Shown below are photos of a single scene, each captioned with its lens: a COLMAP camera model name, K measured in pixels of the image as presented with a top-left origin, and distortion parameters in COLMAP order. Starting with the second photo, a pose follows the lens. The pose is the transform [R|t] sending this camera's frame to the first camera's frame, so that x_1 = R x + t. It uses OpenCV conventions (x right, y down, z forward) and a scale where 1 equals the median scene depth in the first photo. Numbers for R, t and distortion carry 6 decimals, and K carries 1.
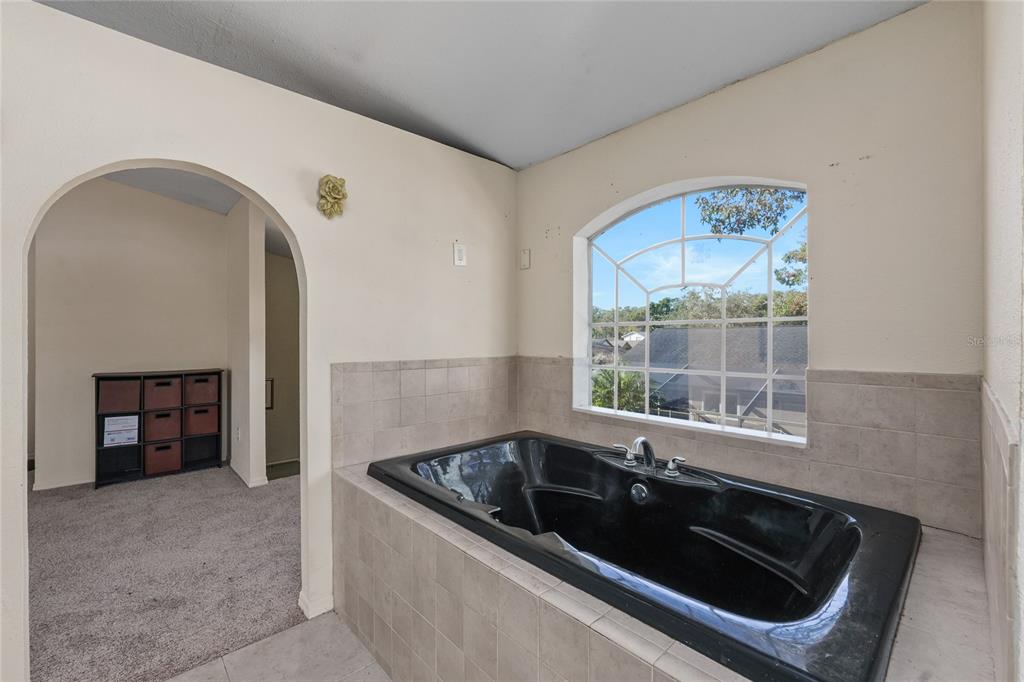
lens RADIAL K [[427.8, 0, 512.8], [0, 427.8, 341.5], [0, 0, 1]] dist [-0.009194, 0.000649]
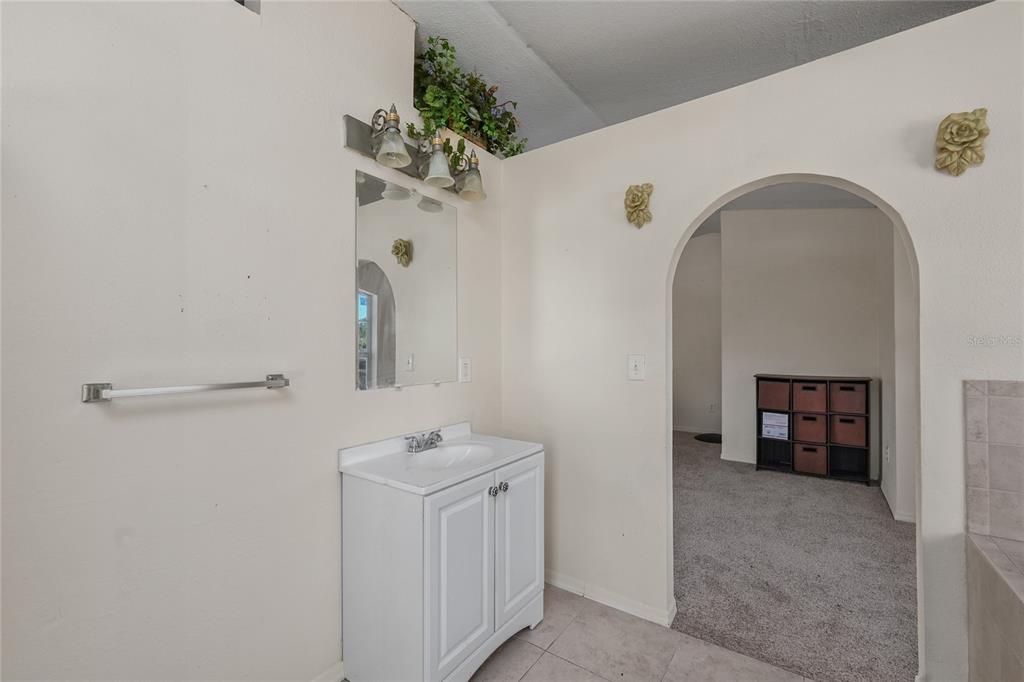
lens RADIAL K [[427.8, 0, 512.8], [0, 427.8, 341.5], [0, 0, 1]] dist [-0.009194, 0.000649]
pose [[0.198698, -0.010302, -0.980007, 0.065172], [-0.004126, 0.999927, -0.011348, -0.000242], [0.980052, 0.006299, 0.198641, 0.081199]]
